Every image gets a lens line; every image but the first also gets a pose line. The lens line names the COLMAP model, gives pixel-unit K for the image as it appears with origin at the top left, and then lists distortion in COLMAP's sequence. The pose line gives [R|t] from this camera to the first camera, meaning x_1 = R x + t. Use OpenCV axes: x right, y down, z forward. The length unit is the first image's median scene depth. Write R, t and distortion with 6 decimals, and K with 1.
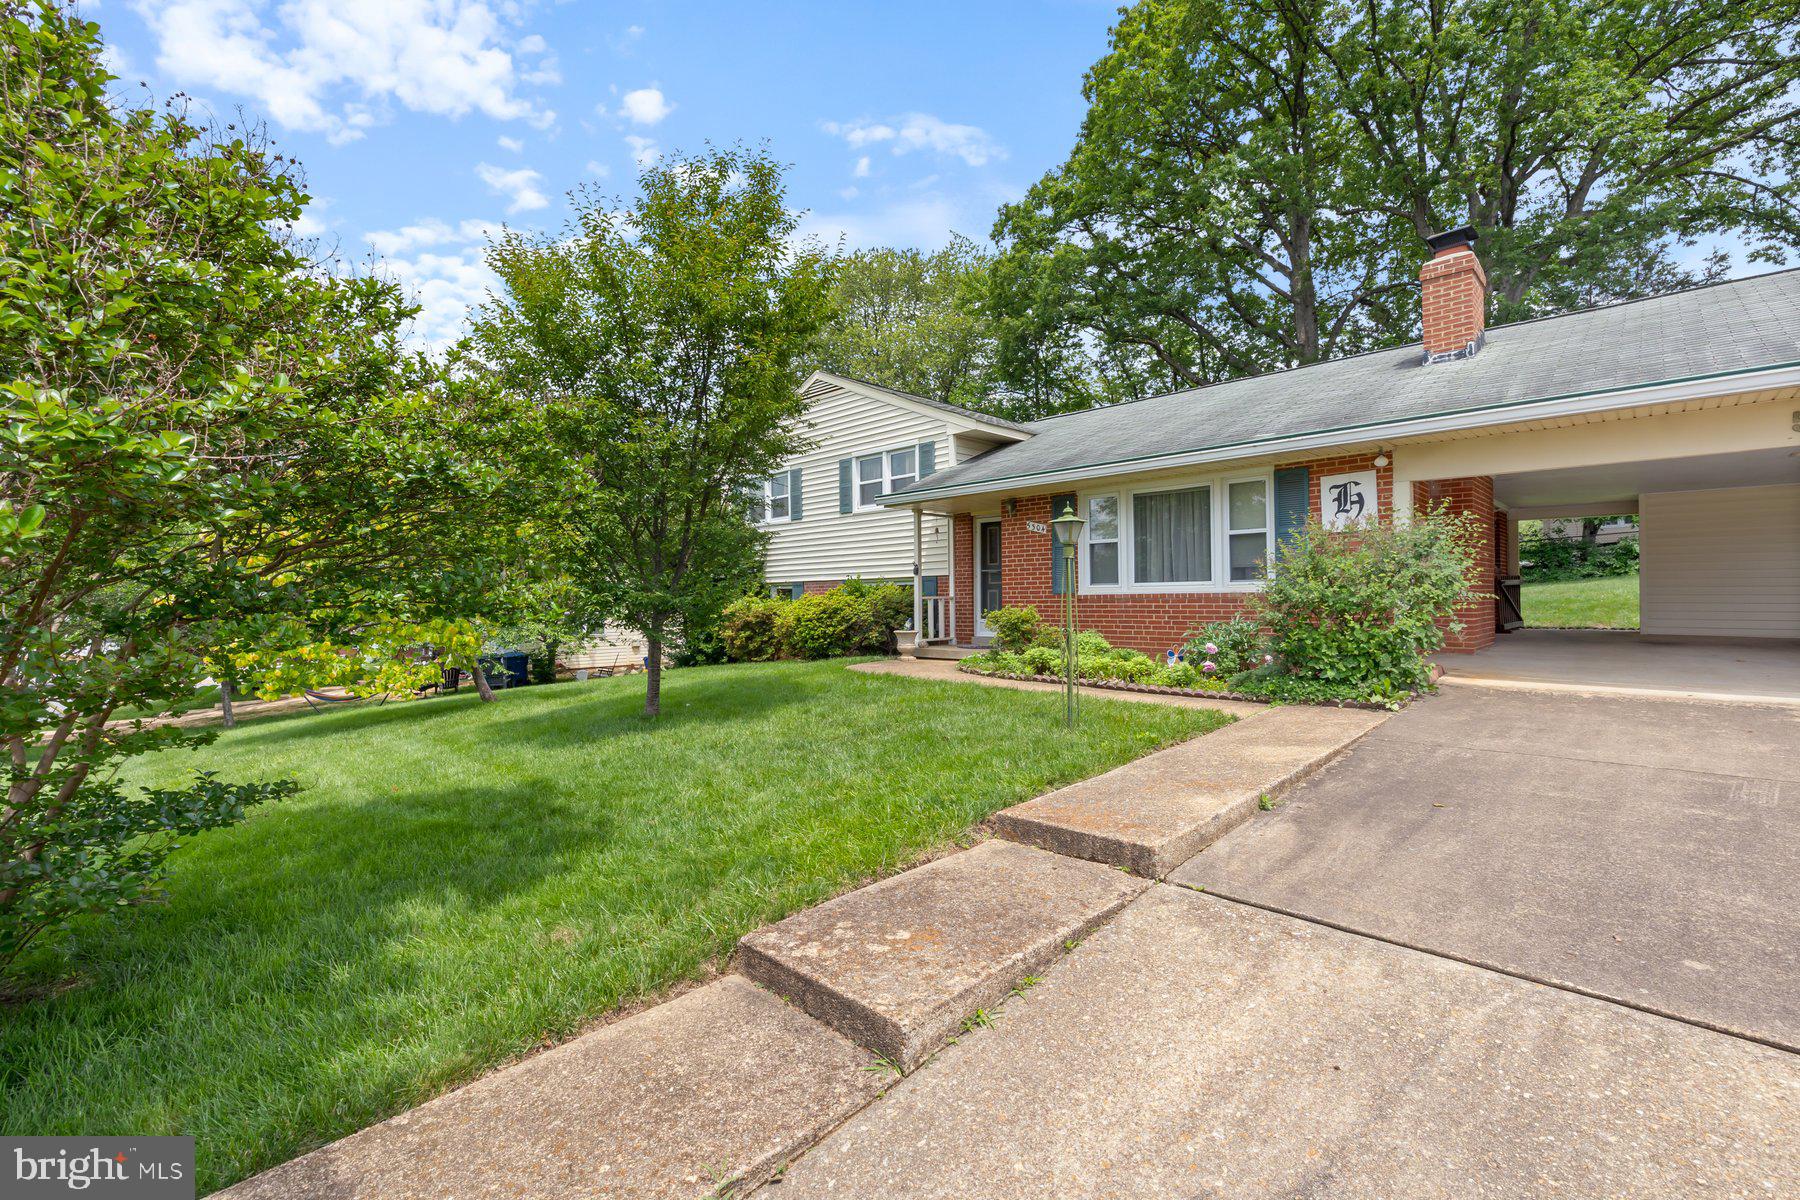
lens RADIAL K [[750.6, 0, 903.2], [0, 750.6, 598.7], [0, 0, 1]] dist [0.002029, -0.000669]
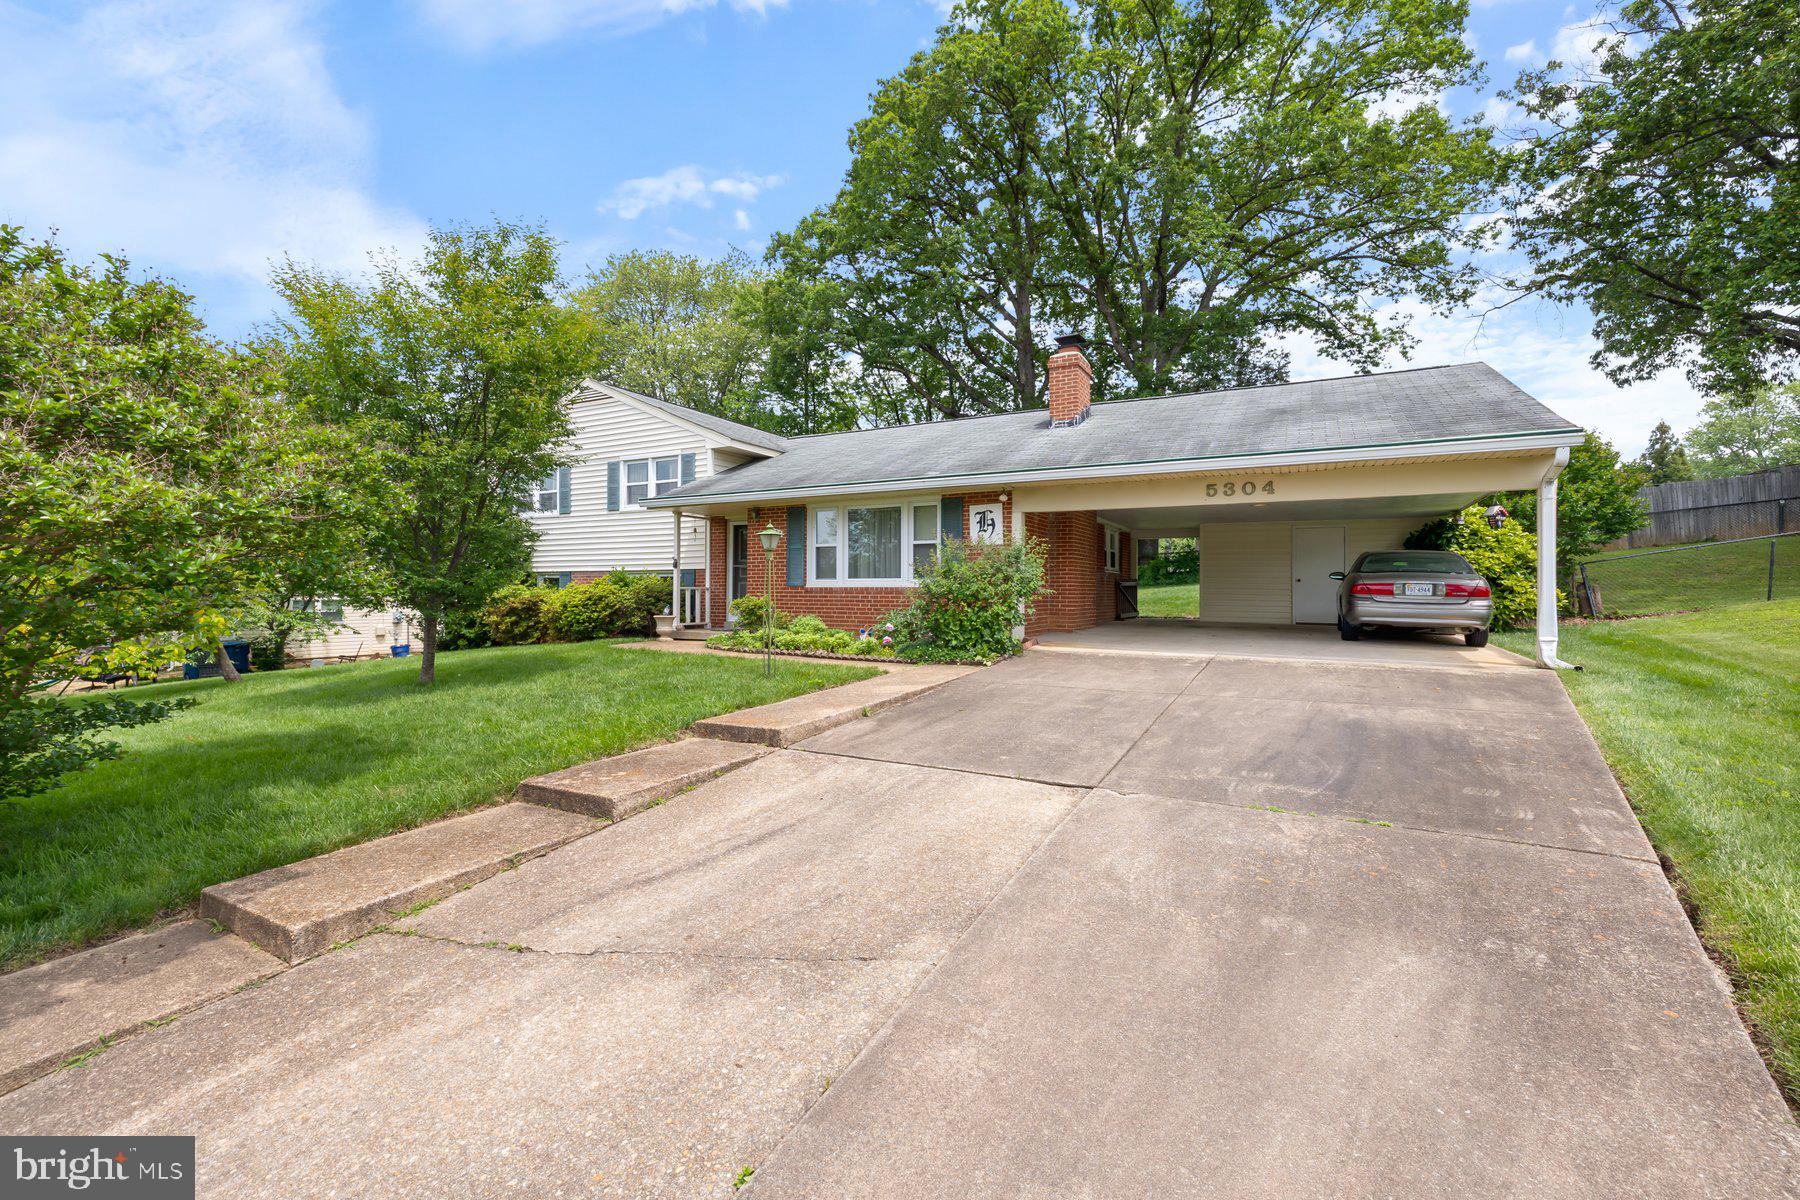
lens RADIAL K [[761.7, 0, 904.5], [0, 761.7, 586.9], [0, 0, 1]] dist [0.000412, -0.000040]
pose [[0.961468, 0.017401, 0.274364, 0.035113], [-0.015164, 0.999832, -0.010272, 0.004272], [-0.274497, 0.005716, 0.961571, -0.227860]]
